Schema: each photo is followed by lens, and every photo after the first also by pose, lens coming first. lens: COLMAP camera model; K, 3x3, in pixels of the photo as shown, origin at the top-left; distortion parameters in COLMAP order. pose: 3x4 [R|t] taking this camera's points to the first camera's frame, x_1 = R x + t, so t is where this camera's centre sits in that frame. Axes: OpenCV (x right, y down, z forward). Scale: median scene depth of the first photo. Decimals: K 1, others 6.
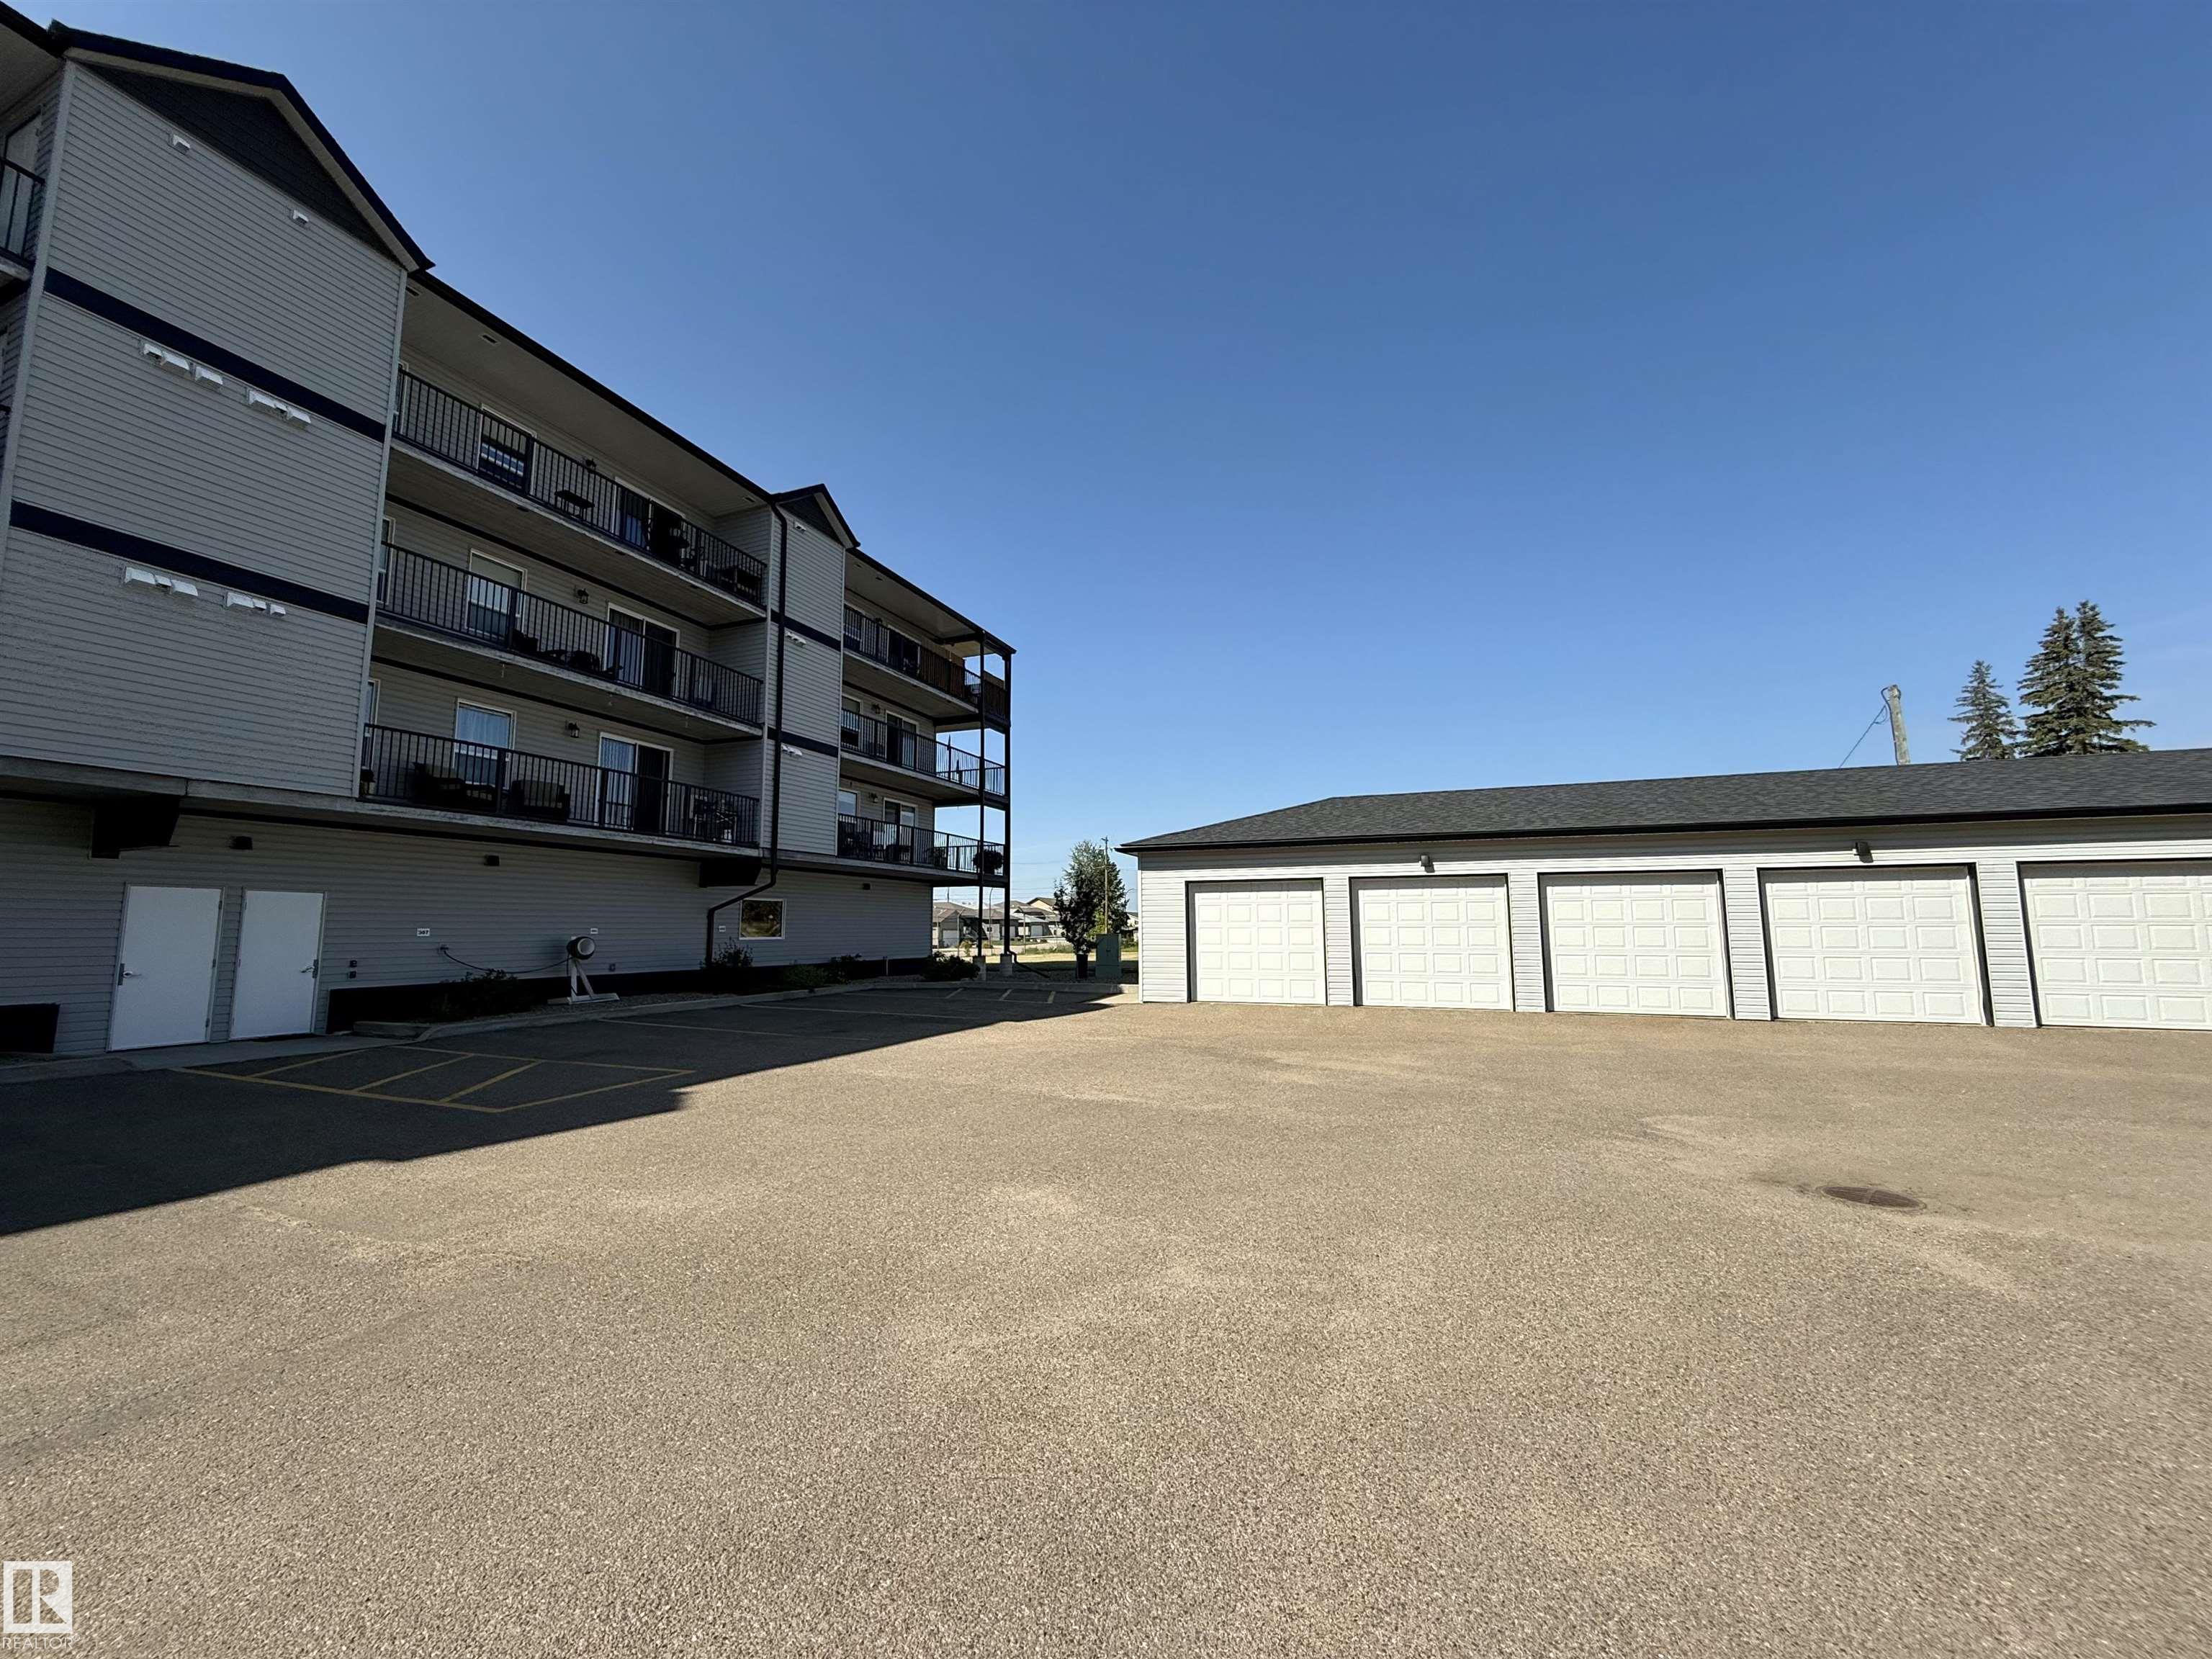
lens RADIAL K [[878.2, 0, 1098.3], [0, 878.2, 829.9], [0, 0, 1]] dist [0.000452, -0.000626]
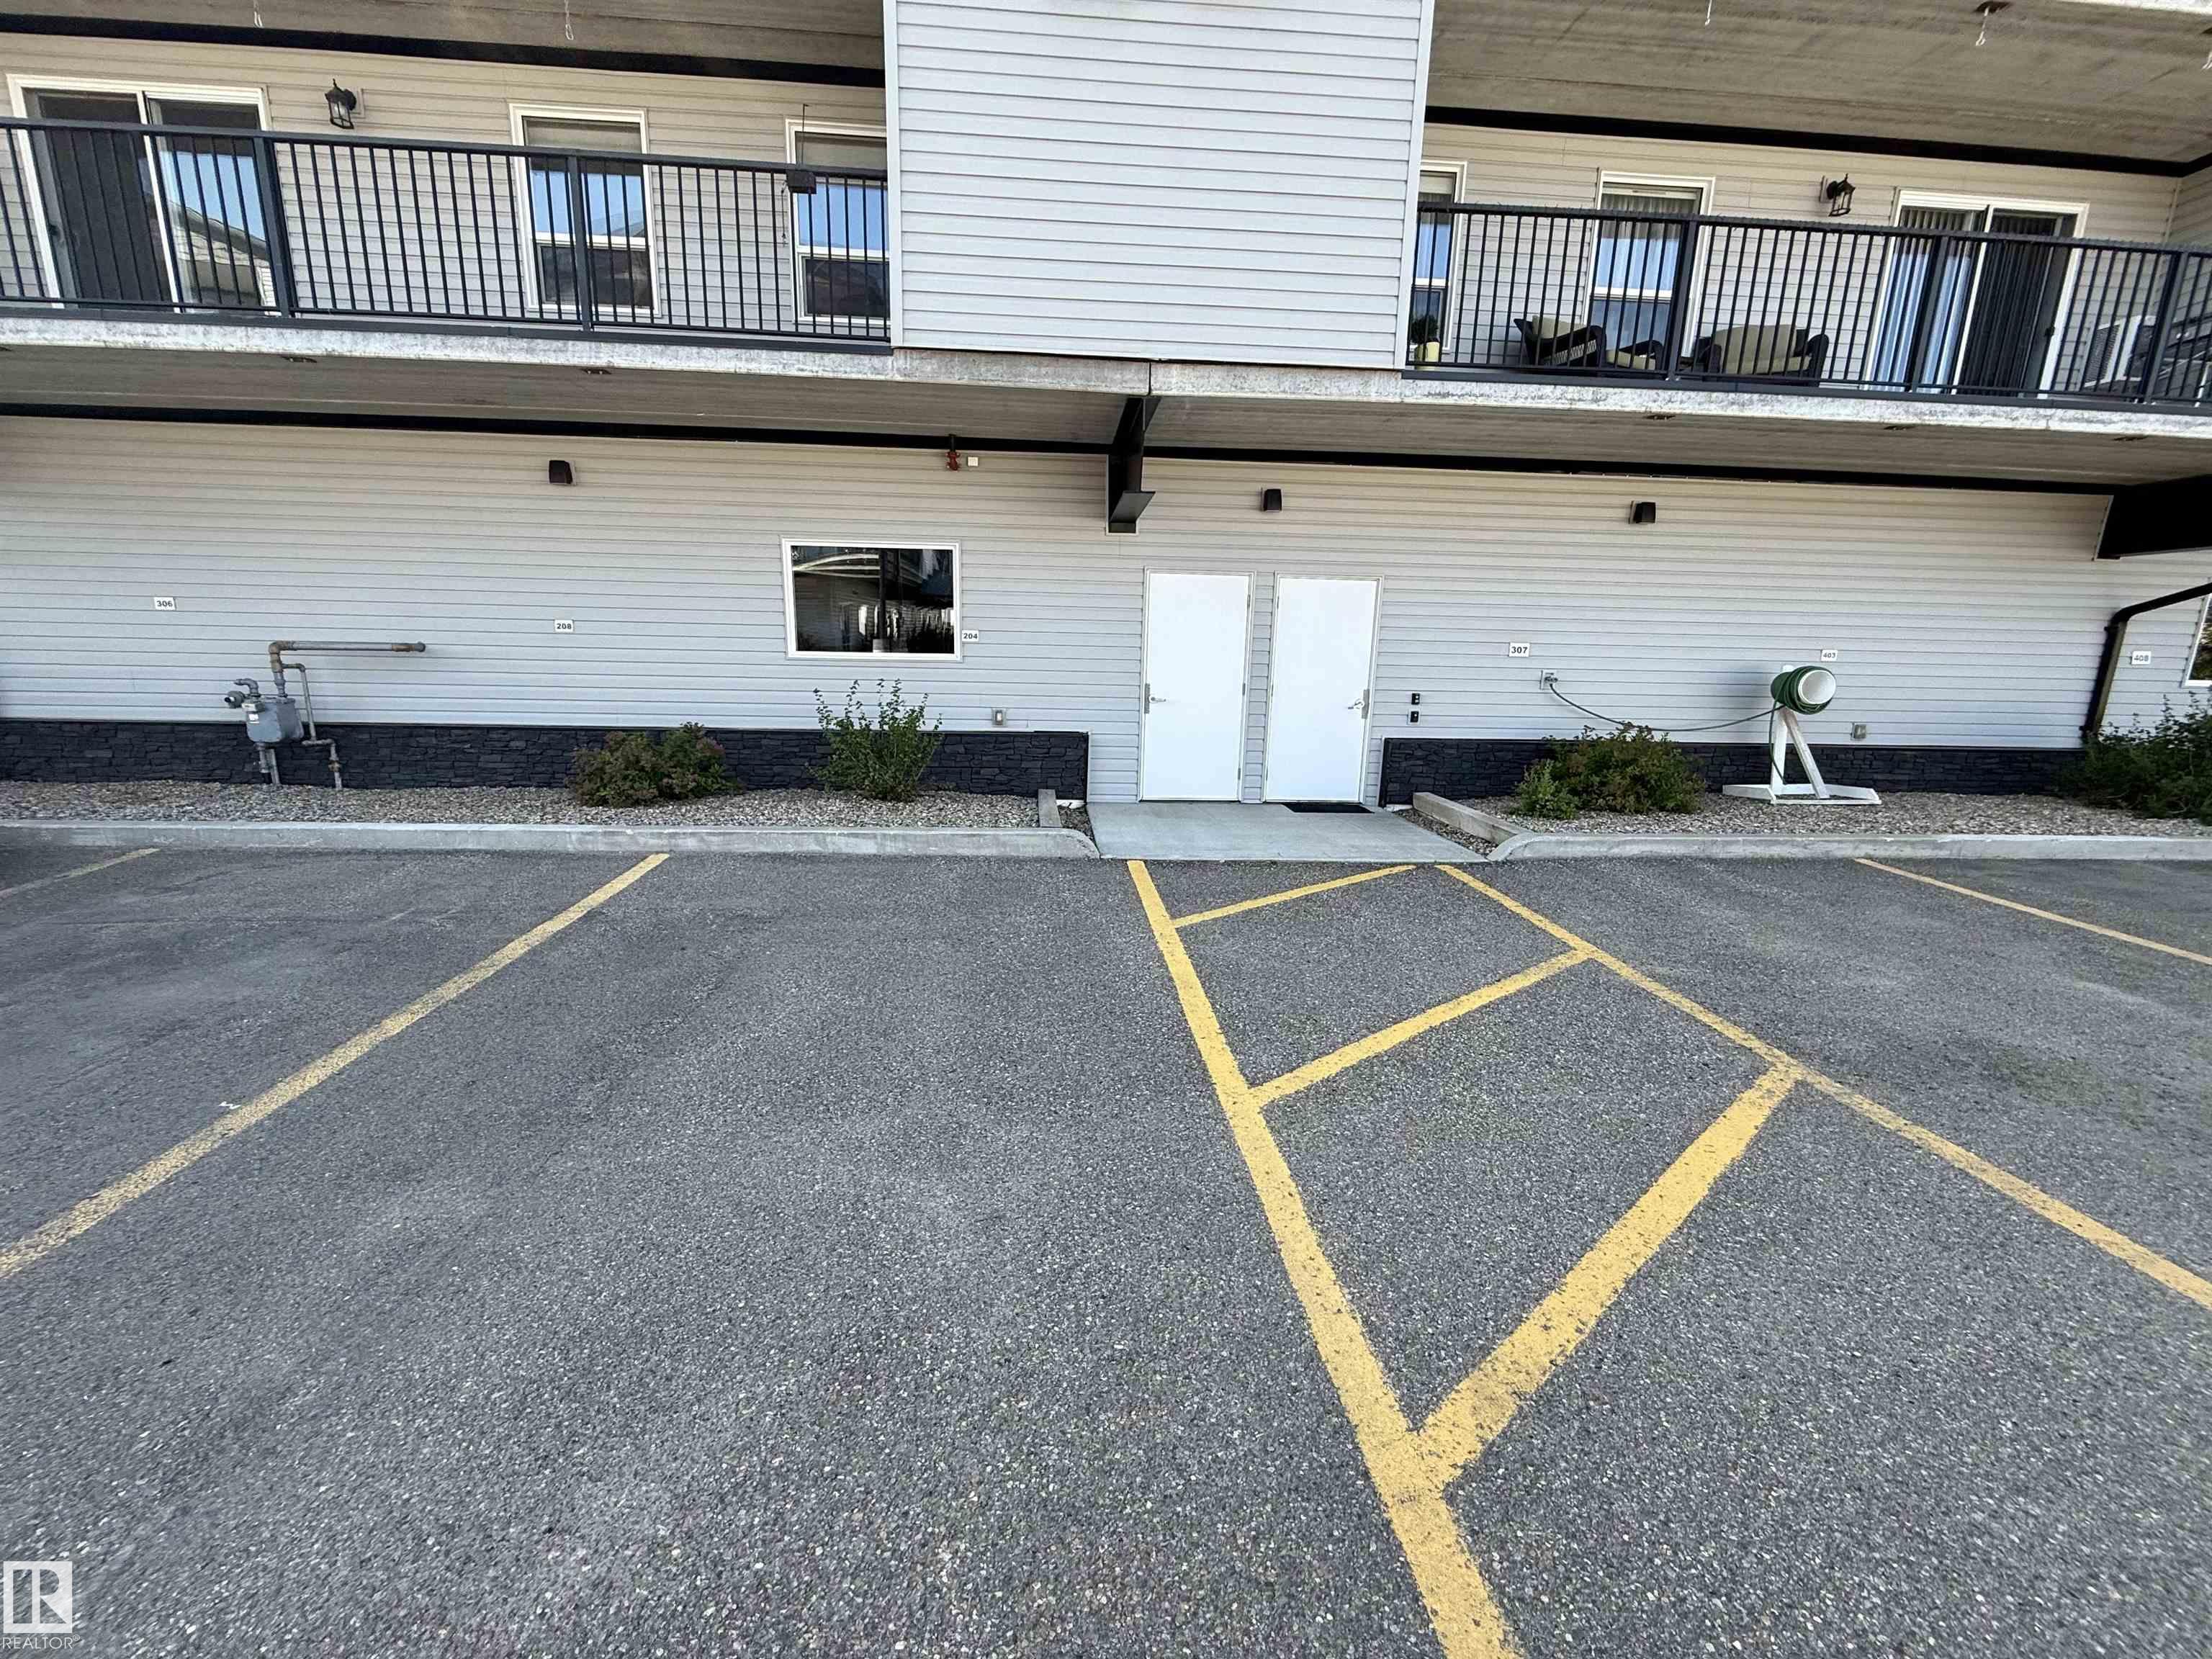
lens RADIAL K [[878.2, 0, 1098.3], [0, 878.2, 829.9], [0, 0, 1]] dist [0.000452, -0.000626]
pose [[0.434442, 0.193557, -0.879657, -0.319902], [0.081375, 0.964208, 0.252351, 0.056157], [0.897016, -0.181214, 0.403142, 0.443871]]
